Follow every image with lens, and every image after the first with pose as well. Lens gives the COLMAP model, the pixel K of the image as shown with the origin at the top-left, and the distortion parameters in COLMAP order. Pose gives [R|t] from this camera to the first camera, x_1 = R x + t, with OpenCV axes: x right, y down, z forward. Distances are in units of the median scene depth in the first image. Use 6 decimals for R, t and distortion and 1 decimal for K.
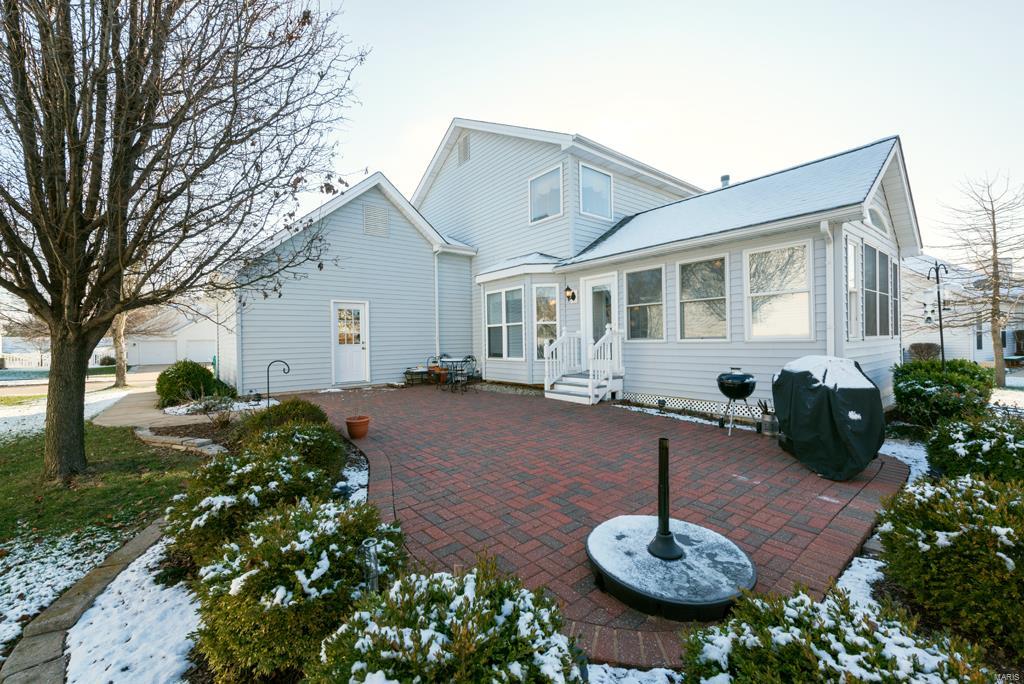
lens RADIAL K [[416.3, 0, 515.1], [0, 416.3, 336.6], [0, 0, 1]] dist [0.000942, 0.000001]
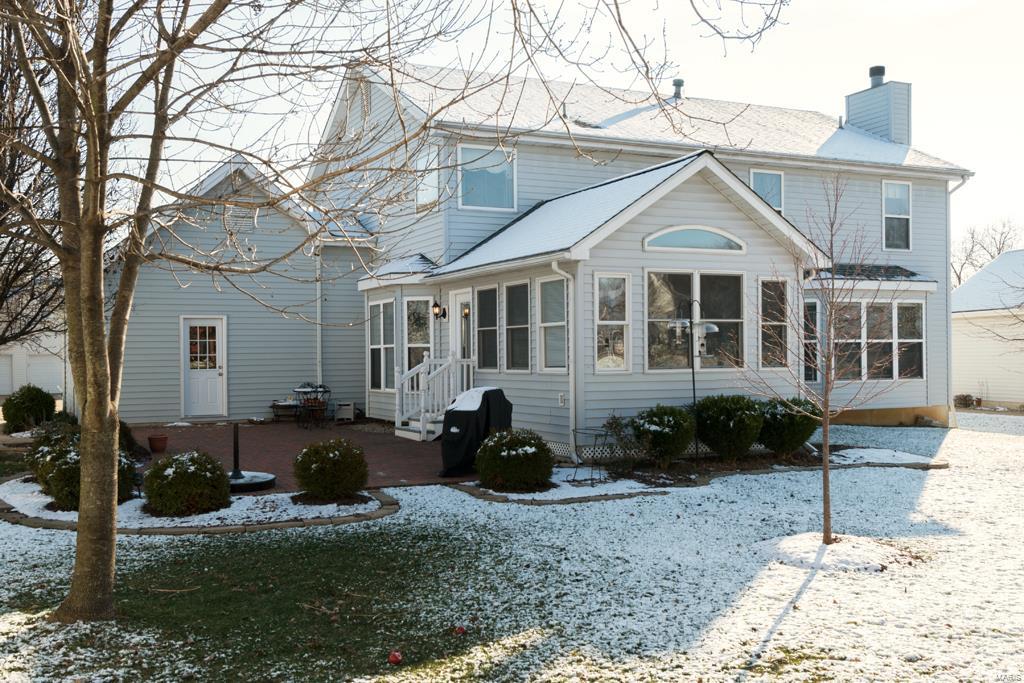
lens RADIAL K [[1074.2, 0, 511.3], [0, 1074.2, 344.1], [0, 0, 1]] dist [0.009503, 0.000000]
pose [[0.970453, 0.006037, -0.241215, 0.722735], [-0.005870, 0.999982, 0.001413, -0.038539], [0.241219, 0.000045, 0.970471, -0.932133]]
